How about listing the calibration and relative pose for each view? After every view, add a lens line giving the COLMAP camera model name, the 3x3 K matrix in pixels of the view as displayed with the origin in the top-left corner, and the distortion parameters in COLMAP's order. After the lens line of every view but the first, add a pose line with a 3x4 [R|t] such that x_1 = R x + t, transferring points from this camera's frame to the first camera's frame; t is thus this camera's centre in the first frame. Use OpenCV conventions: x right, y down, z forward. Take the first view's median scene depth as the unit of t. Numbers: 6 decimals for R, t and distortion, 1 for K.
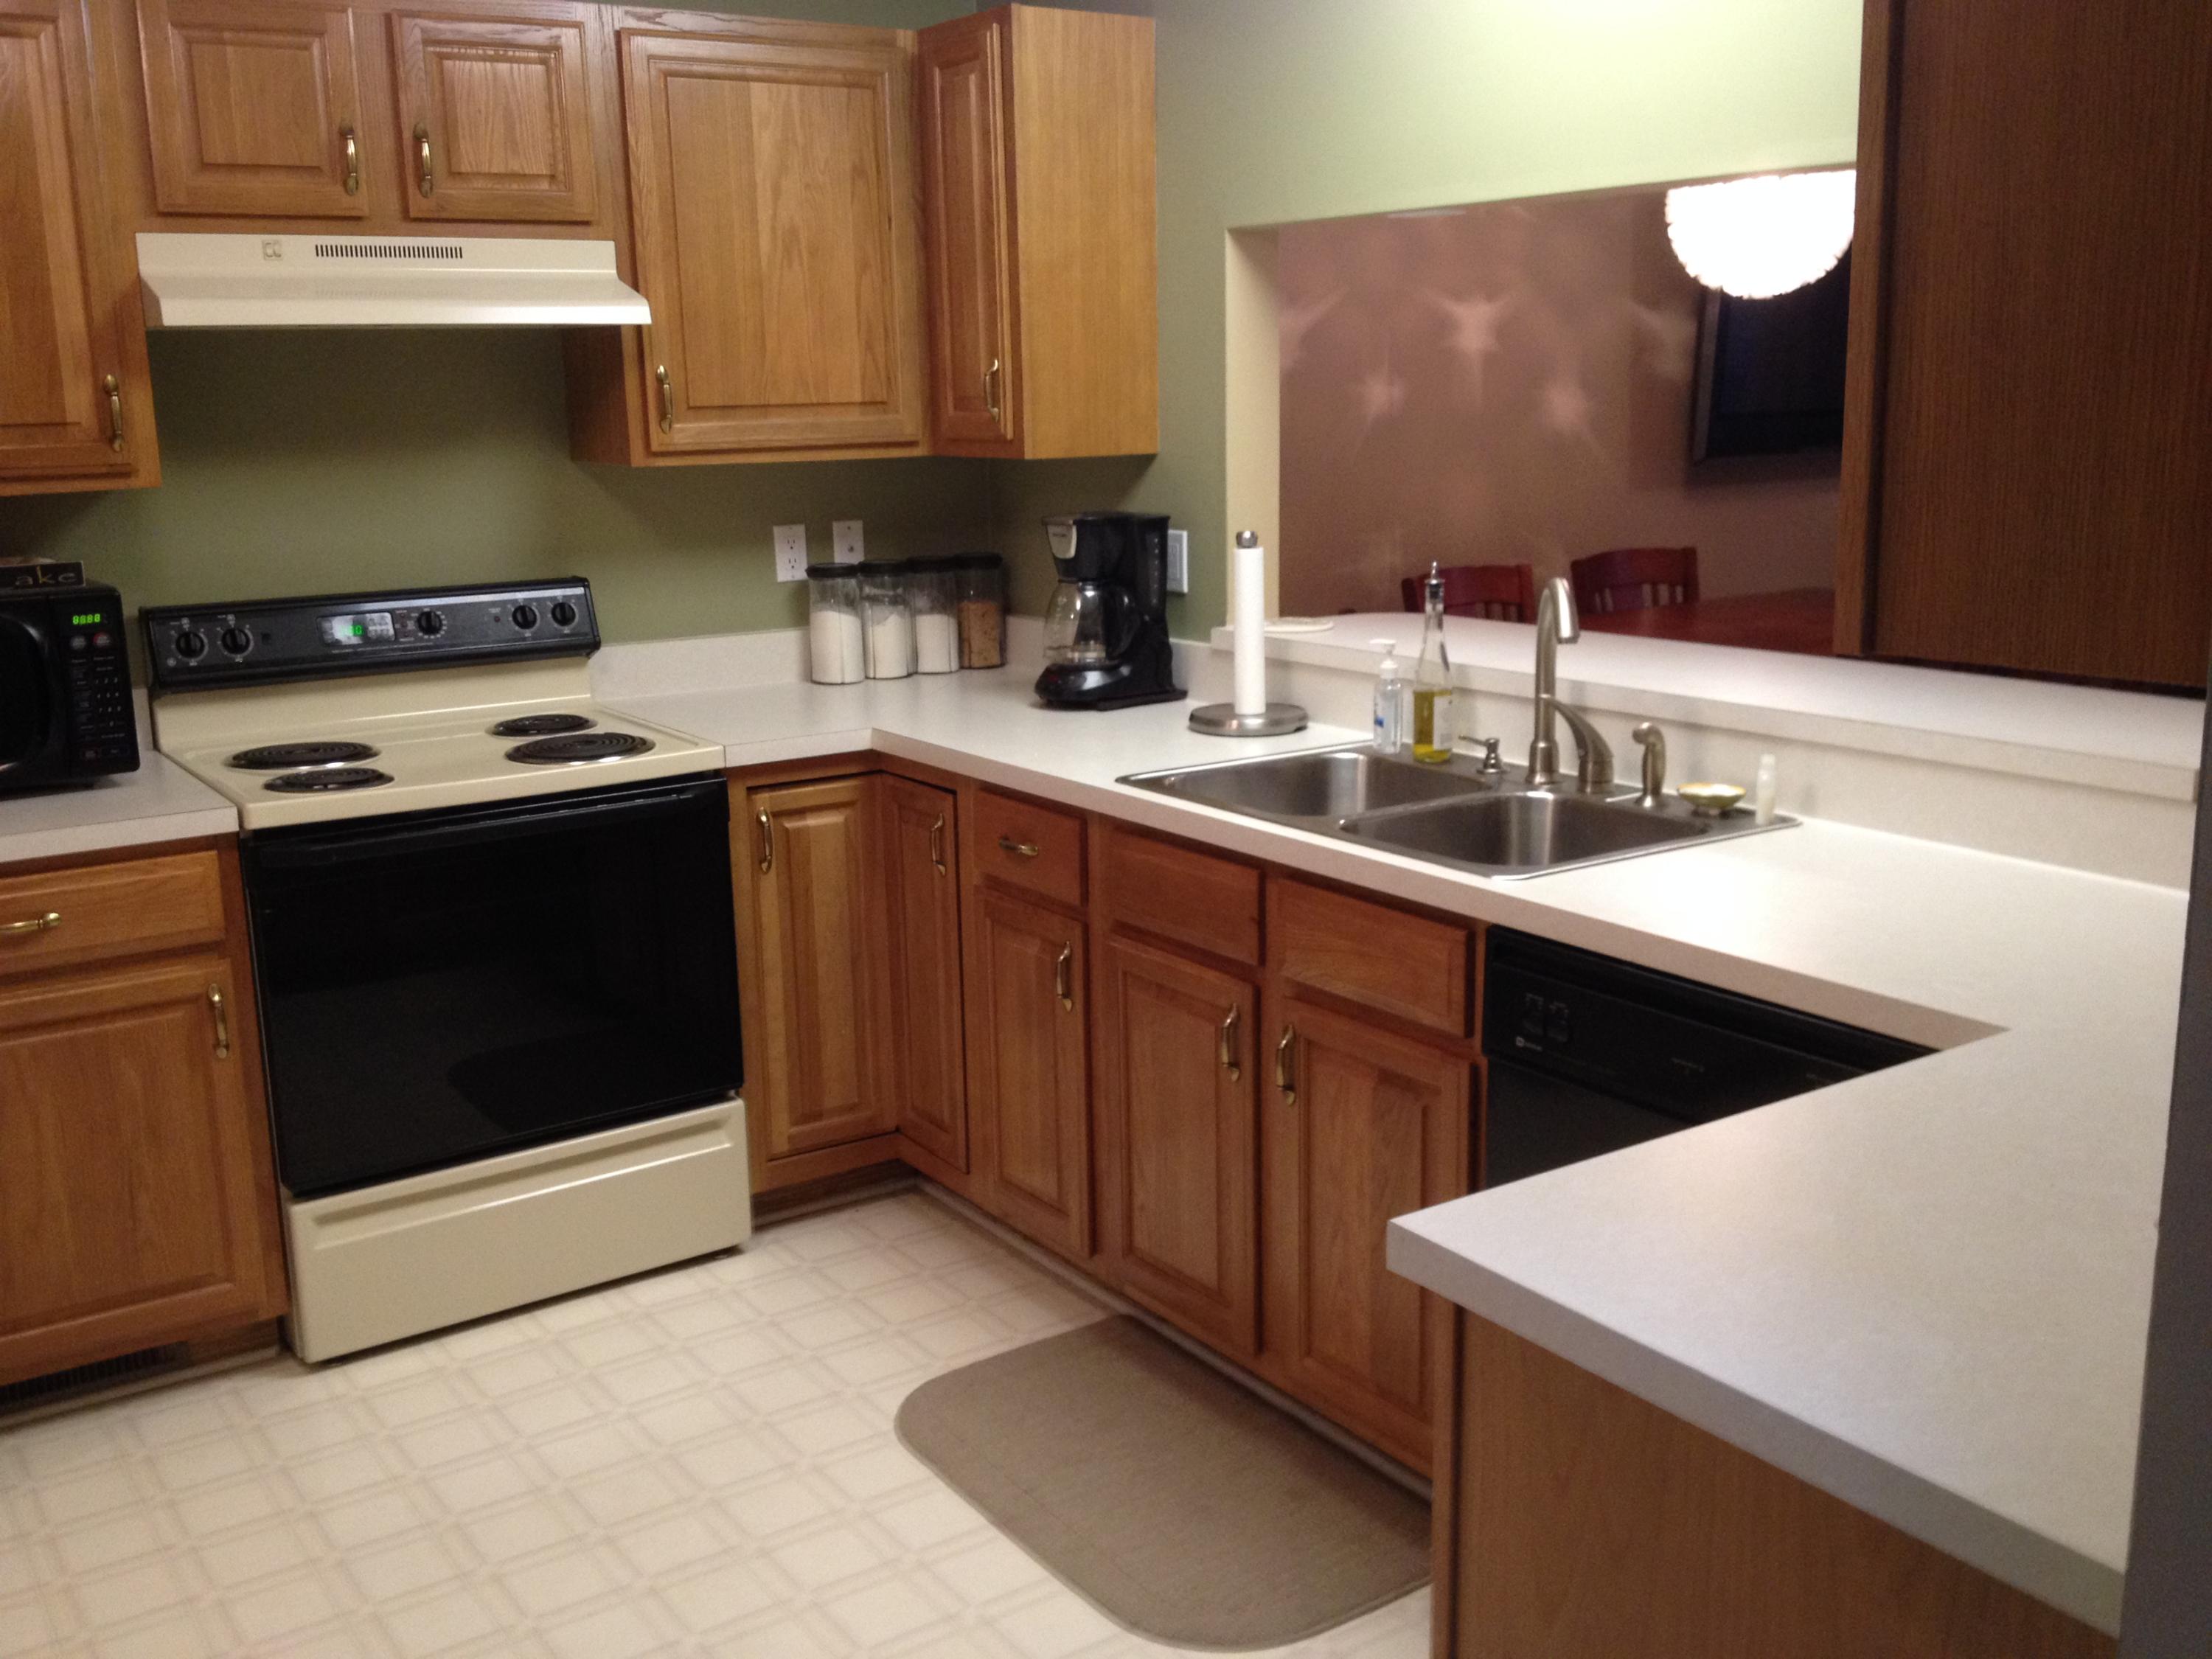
lens RADIAL K [[2049.2, 0, 1114.0], [0, 2049.2, 823.4], [0, 0, 1]] dist [-0.008957, 0.000000]
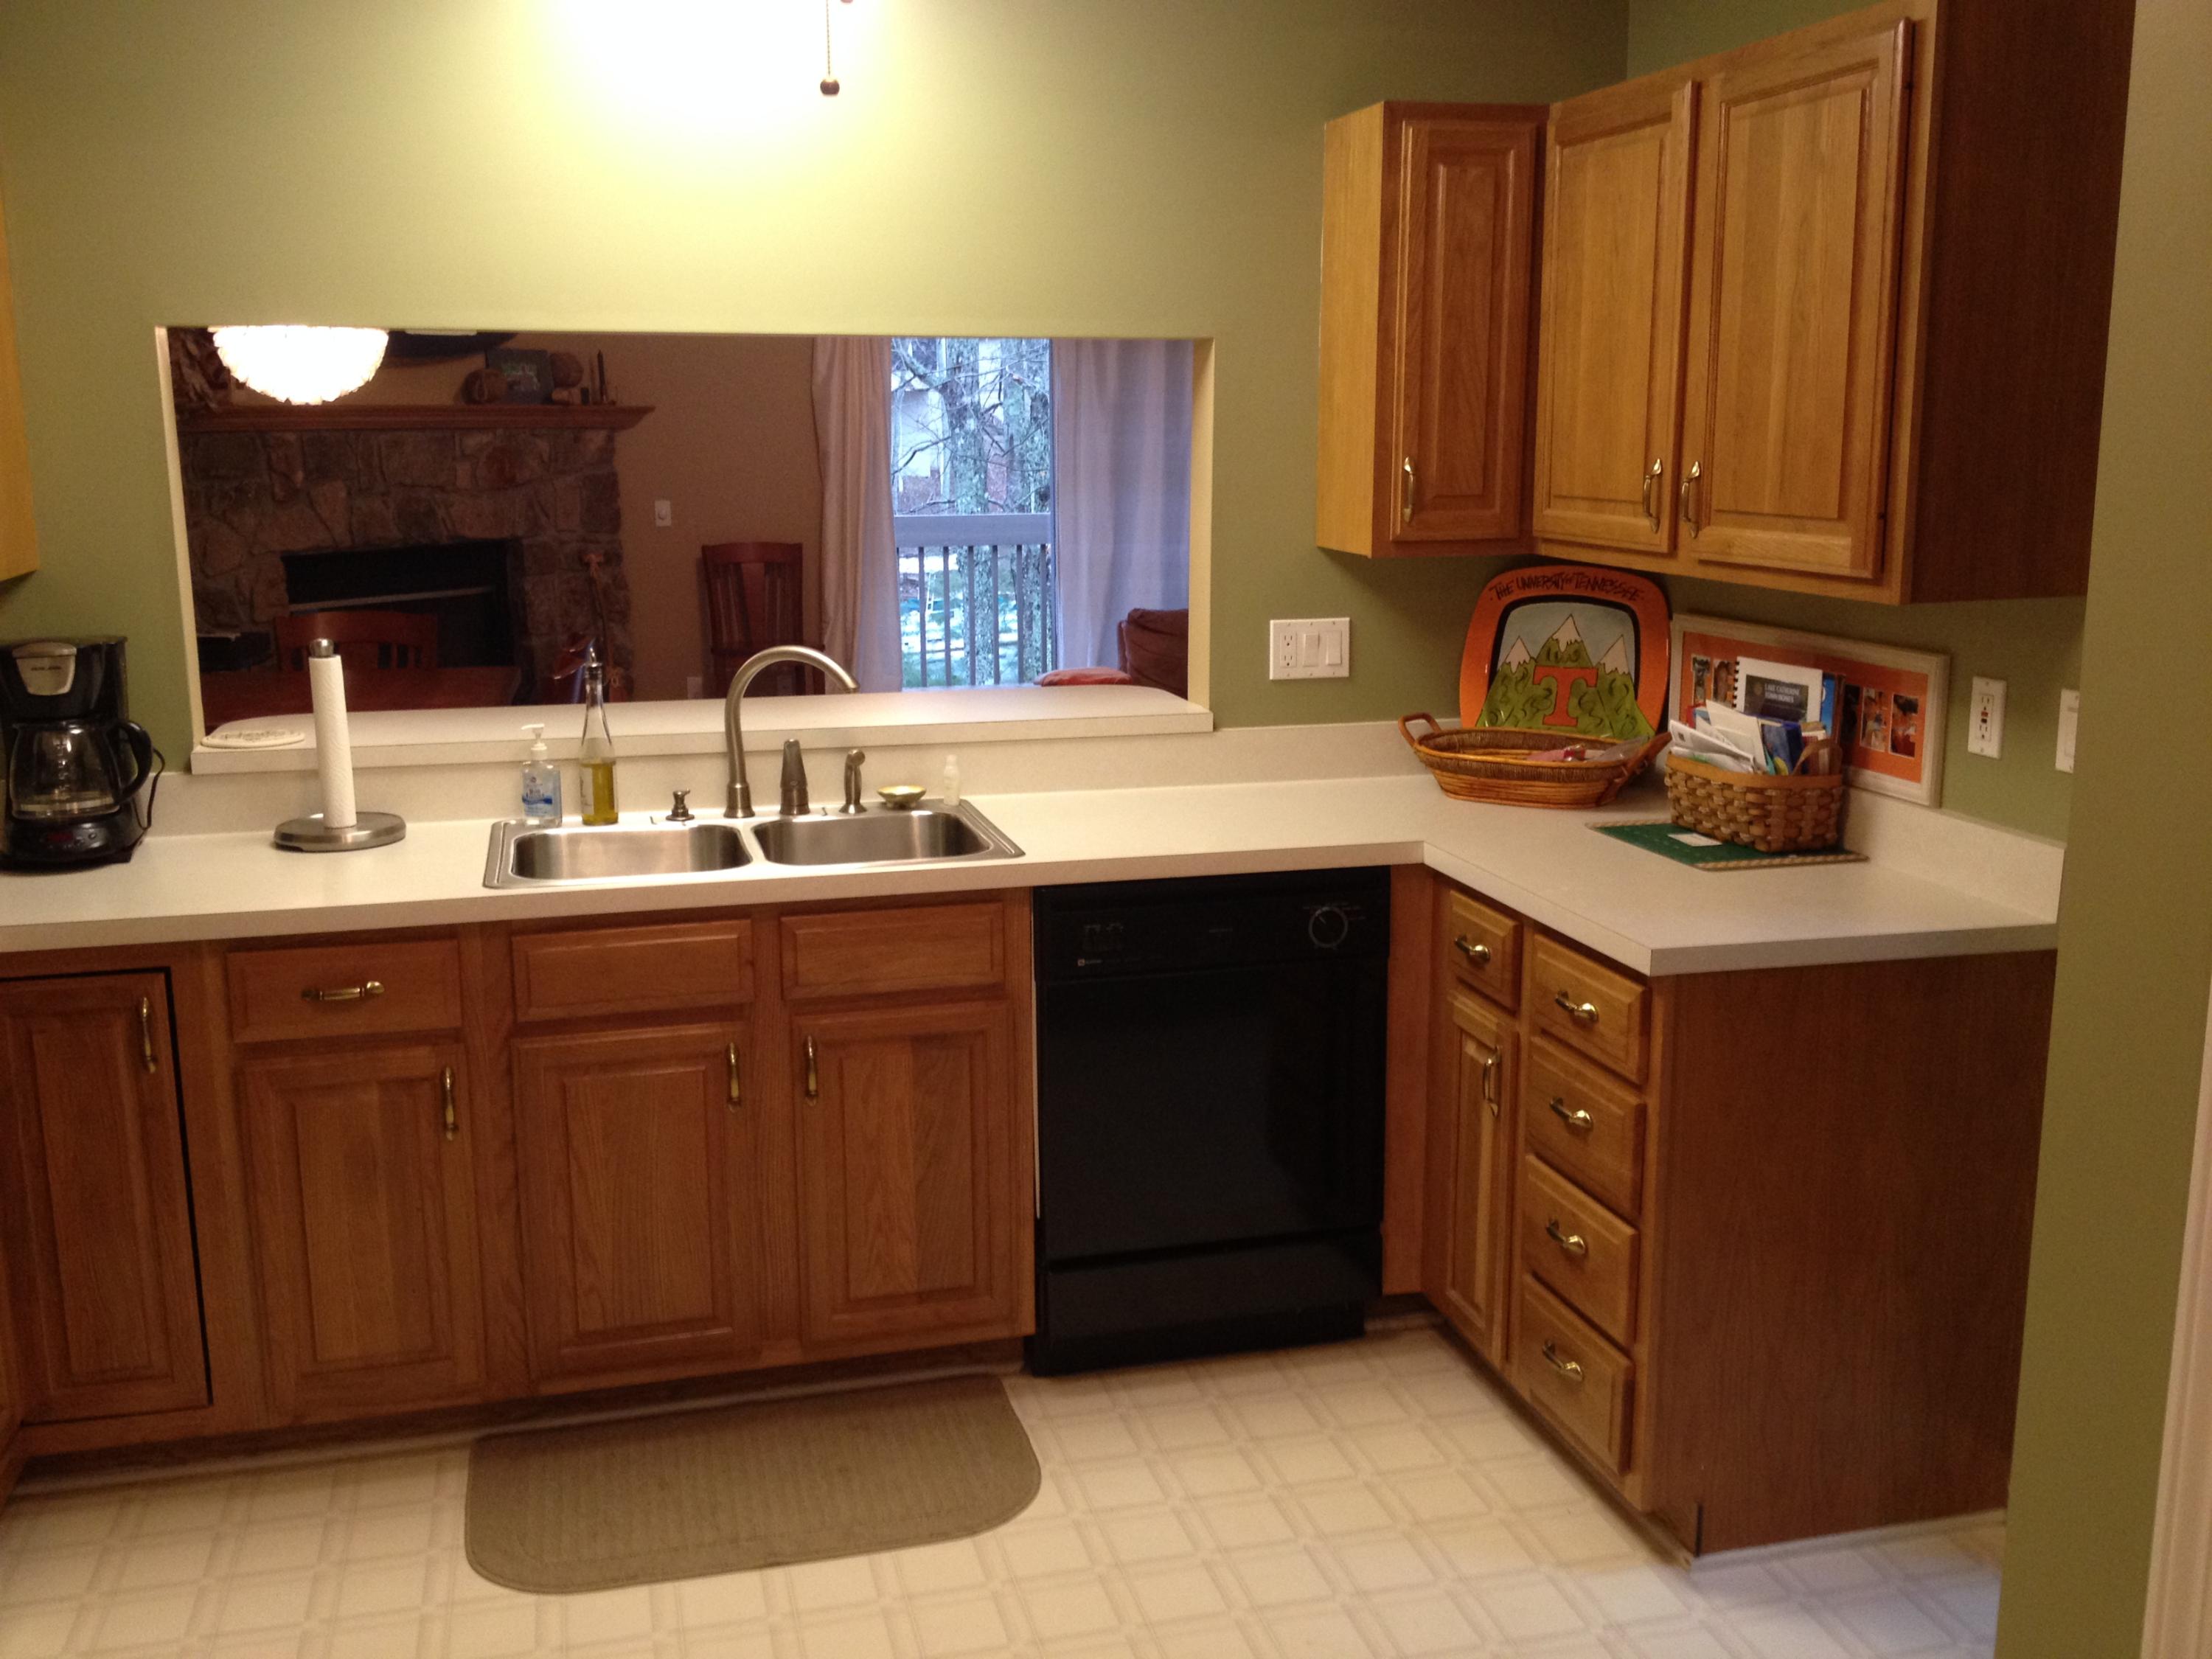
lens RADIAL K [[2049.2, 0, 1111.3], [0, 2049.2, 830.6], [0, 0, 1]] dist [-0.008957, 0.000000]
pose [[0.348845, -0.167598, 0.922073, -0.766361], [0.197912, 0.974865, 0.102319, -0.085832], [-0.916045, 0.146795, 0.373247, 0.327550]]
